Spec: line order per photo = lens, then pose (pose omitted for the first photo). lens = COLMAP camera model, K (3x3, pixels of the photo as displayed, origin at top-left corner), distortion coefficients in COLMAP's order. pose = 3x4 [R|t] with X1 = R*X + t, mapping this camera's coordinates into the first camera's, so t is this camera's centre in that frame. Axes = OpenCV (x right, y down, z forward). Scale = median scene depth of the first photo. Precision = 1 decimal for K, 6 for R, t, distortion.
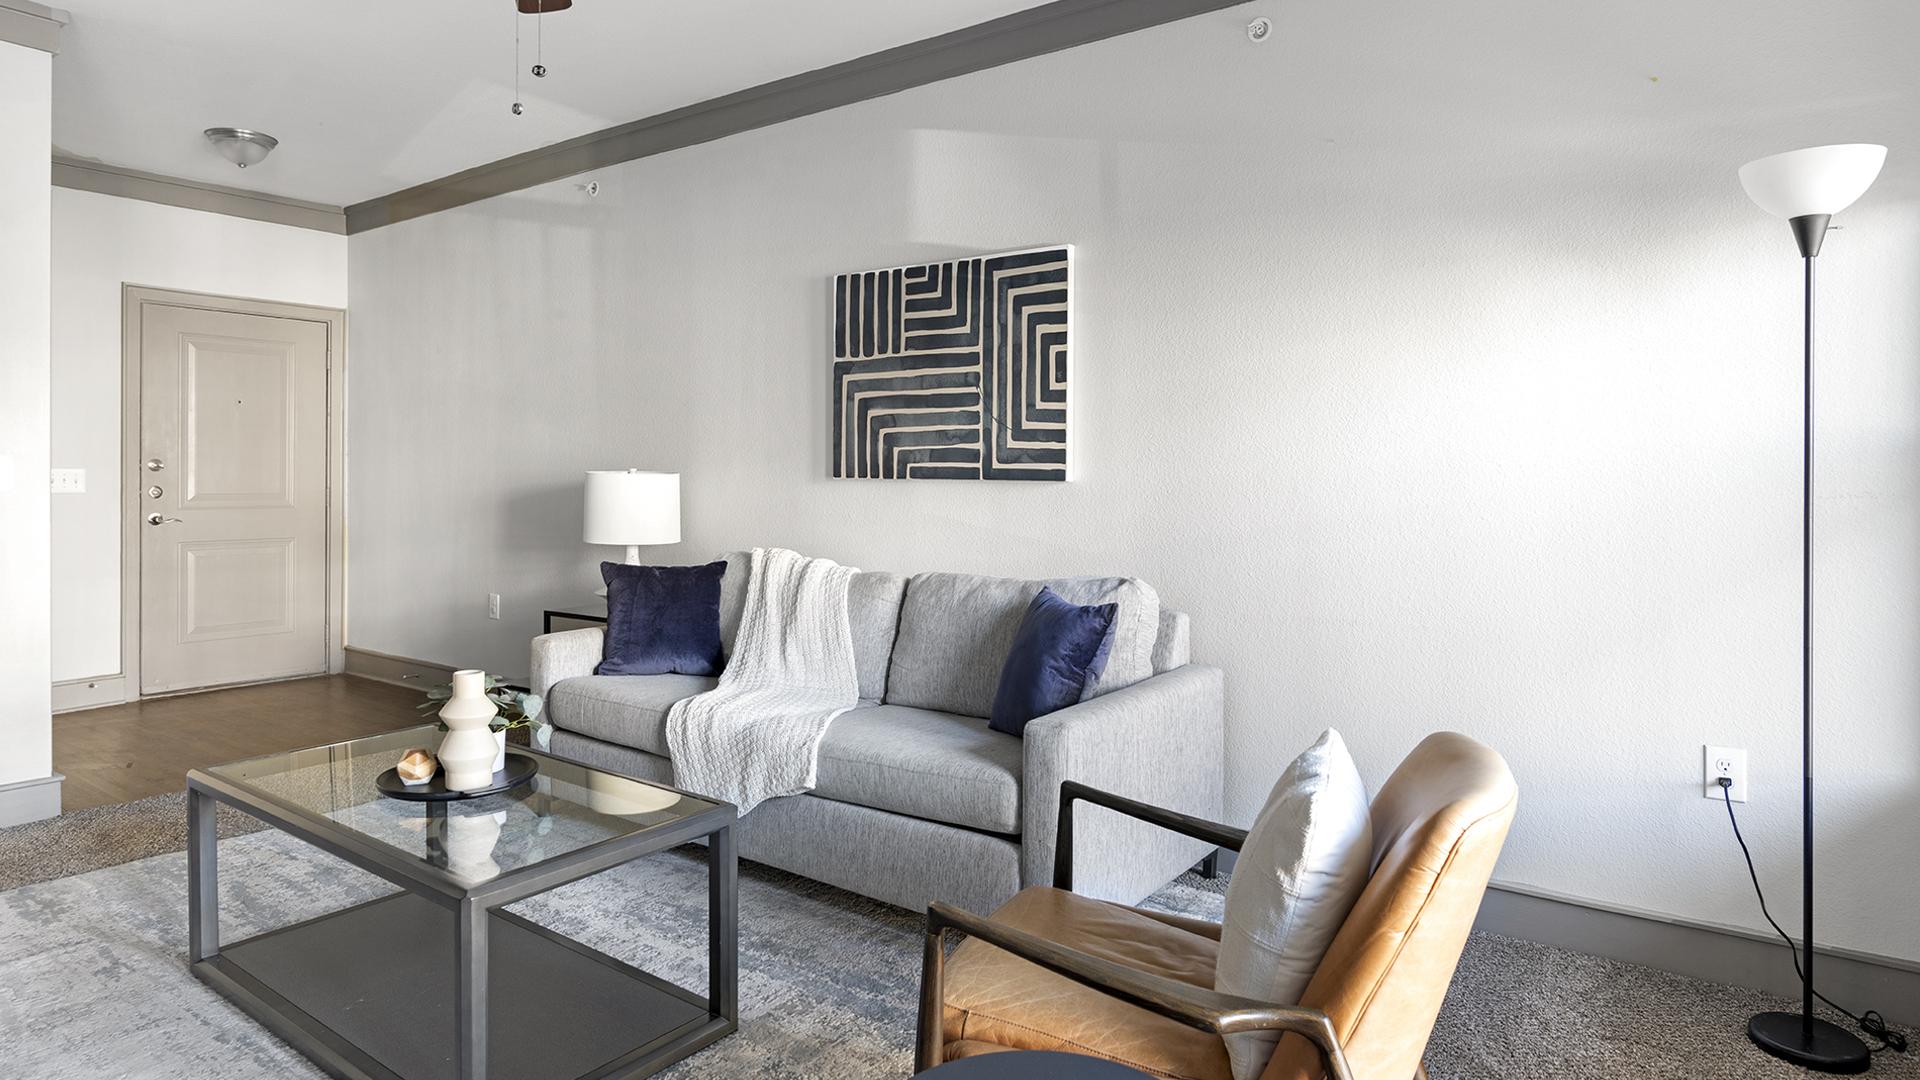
lens RADIAL K [[1110.7, 0, 954.3], [0, 1110.7, 483.7], [0, 0, 1]] dist [-0.004809, 0.002225]
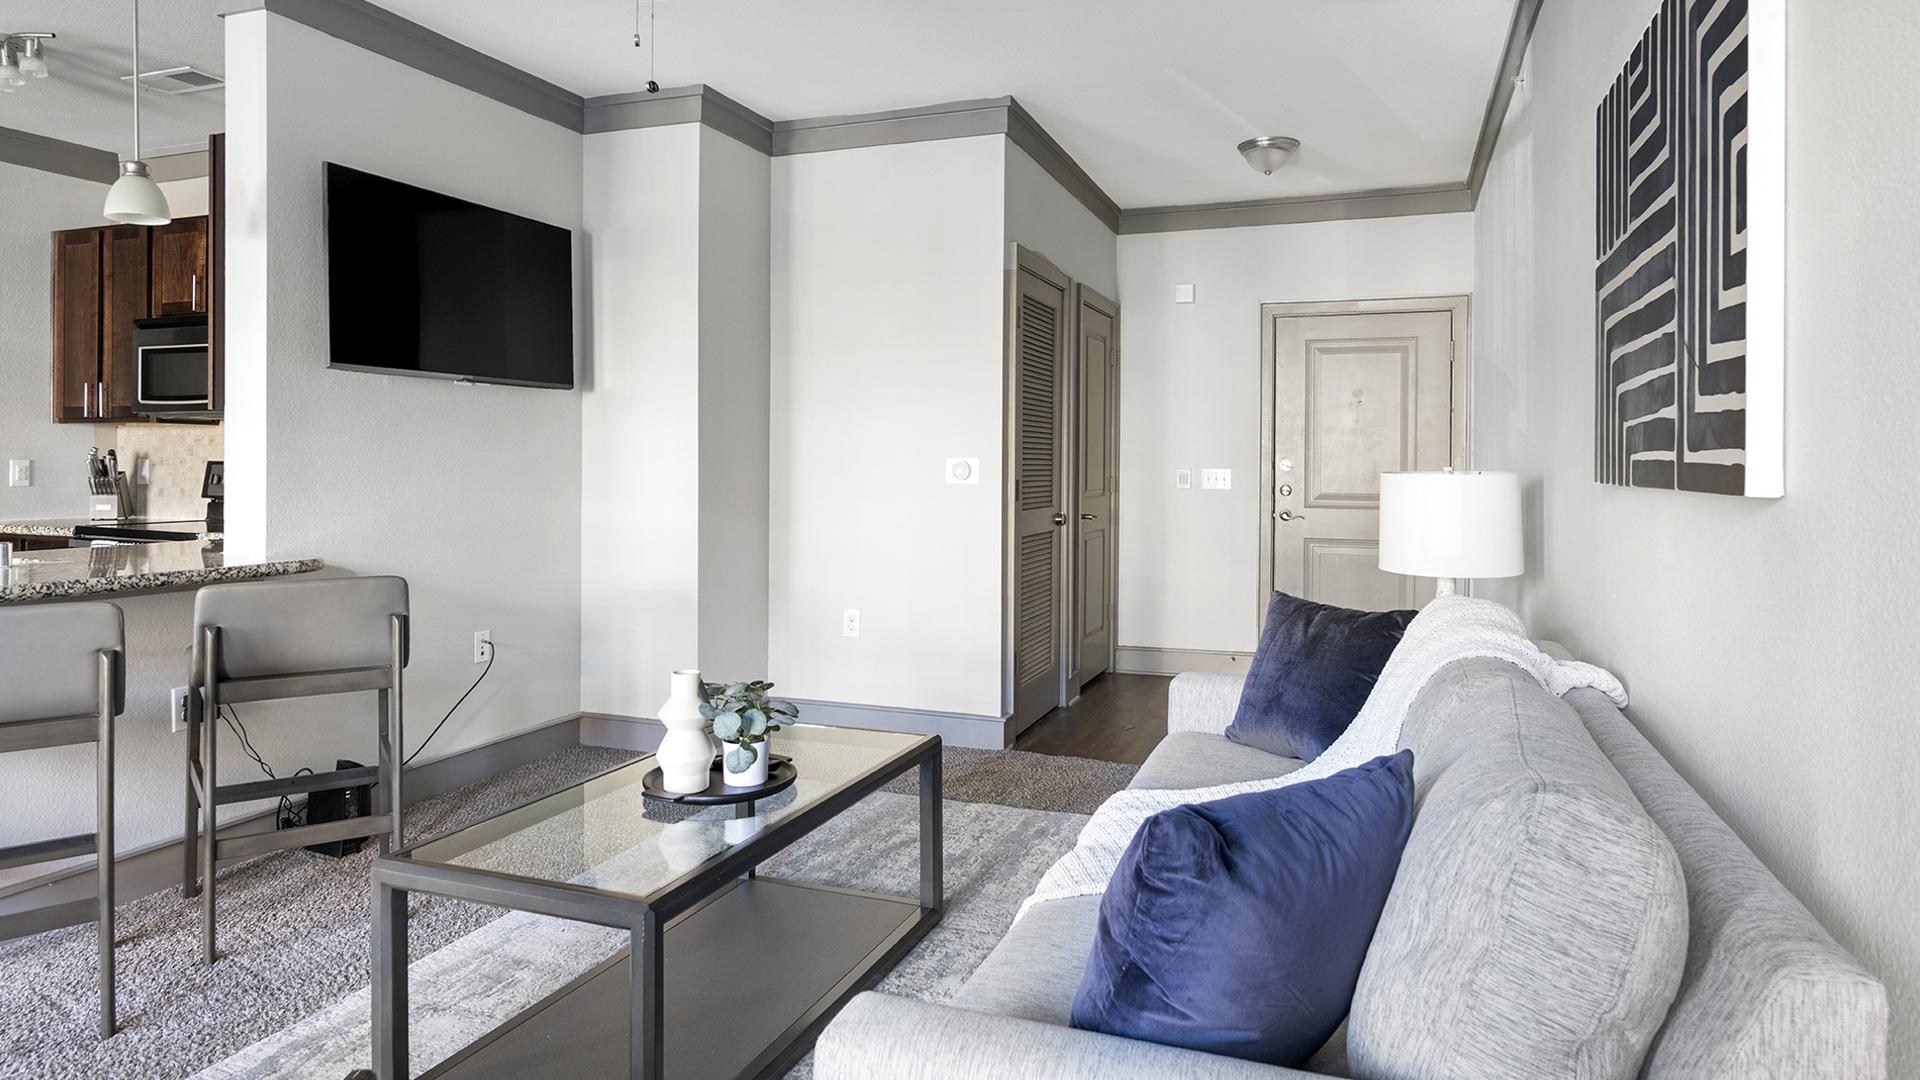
lens RADIAL K [[1110.7, 0, 961.3], [0, 1110.7, 463.5], [0, 0, 1]] dist [-0.004809, 0.002225]
pose [[0.266291, -0.005291, -0.963878, 0.363144], [-0.015621, 0.999830, -0.009804, -0.005352], [0.963766, 0.017668, 0.266163, 0.614457]]
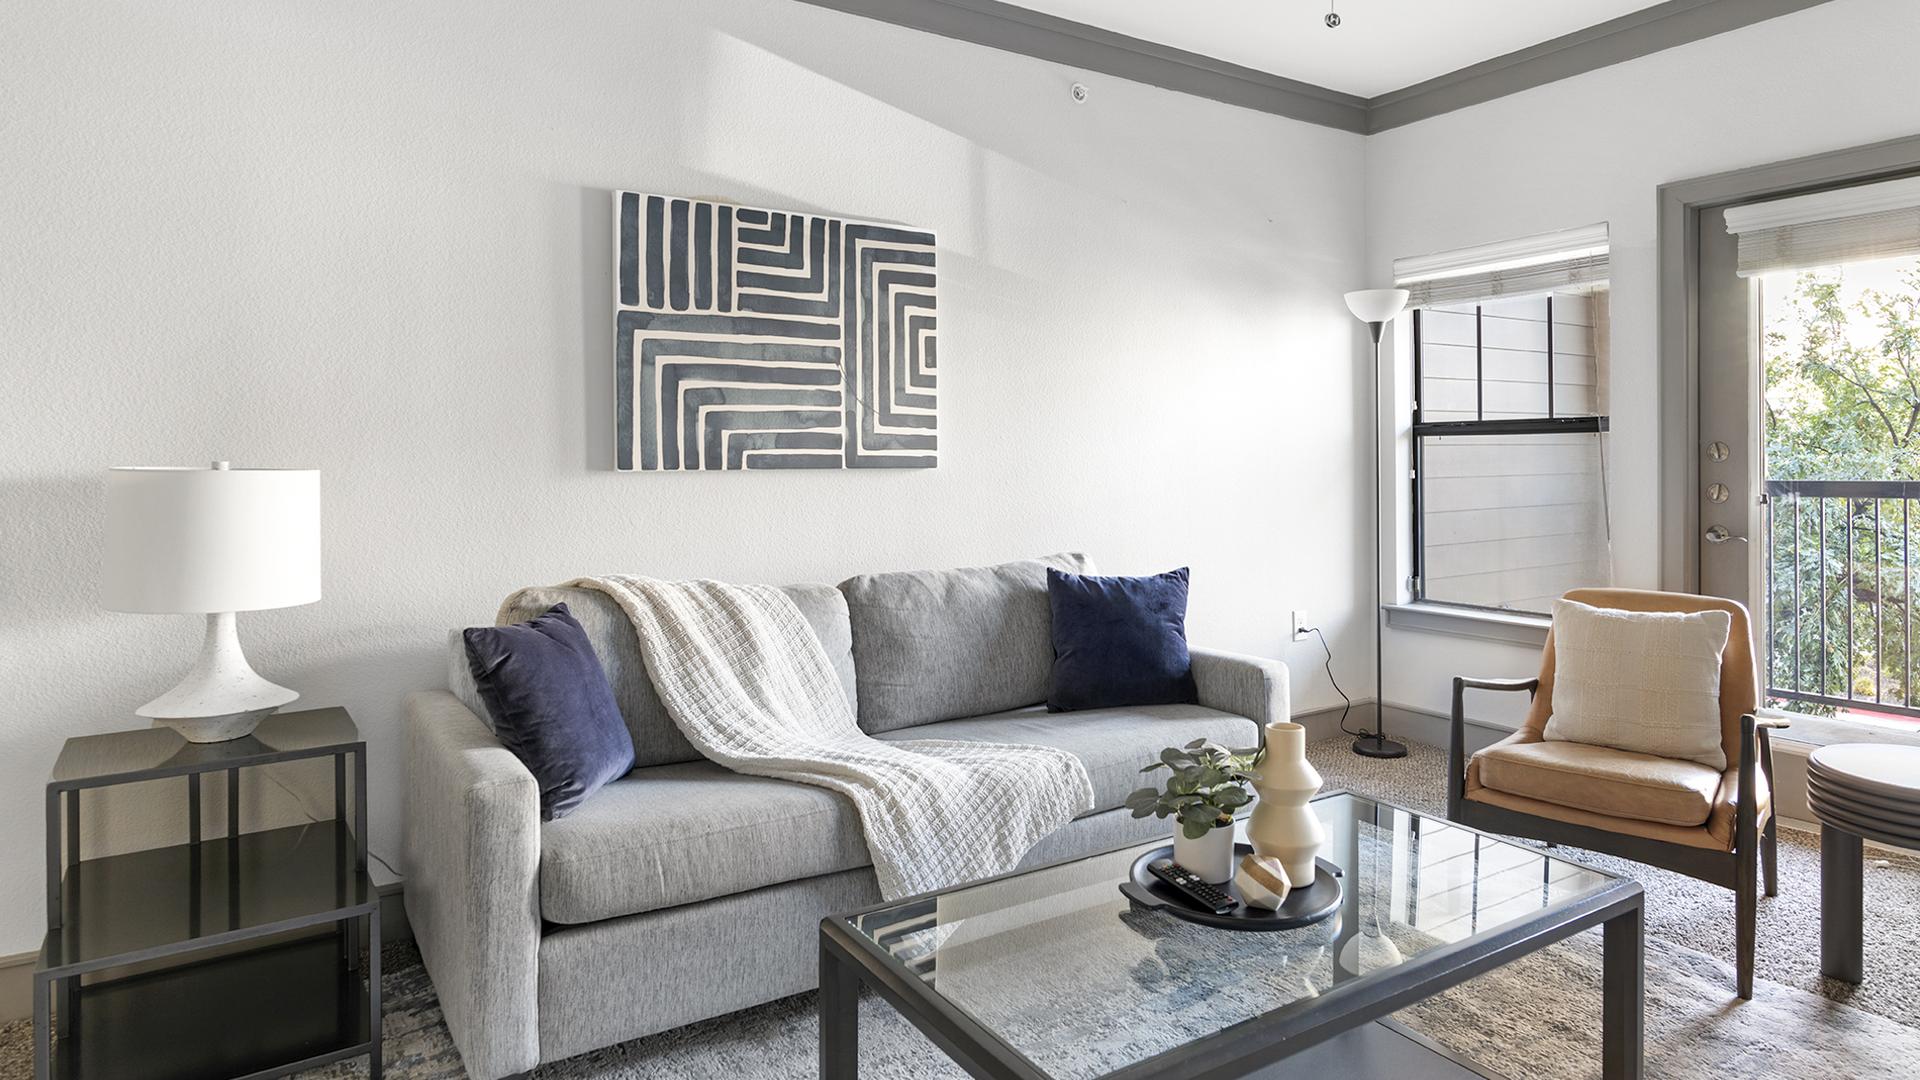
lens RADIAL K [[1110.7, 0, 971.6], [0, 1110.7, 446.2], [0, 0, 1]] dist [-0.004809, 0.002225]
pose [[0.348831, 0.006504, 0.937163, -0.769247], [0.023815, 0.999591, -0.015802, -0.005026], [-0.936883, 0.027831, 0.348533, 0.590426]]
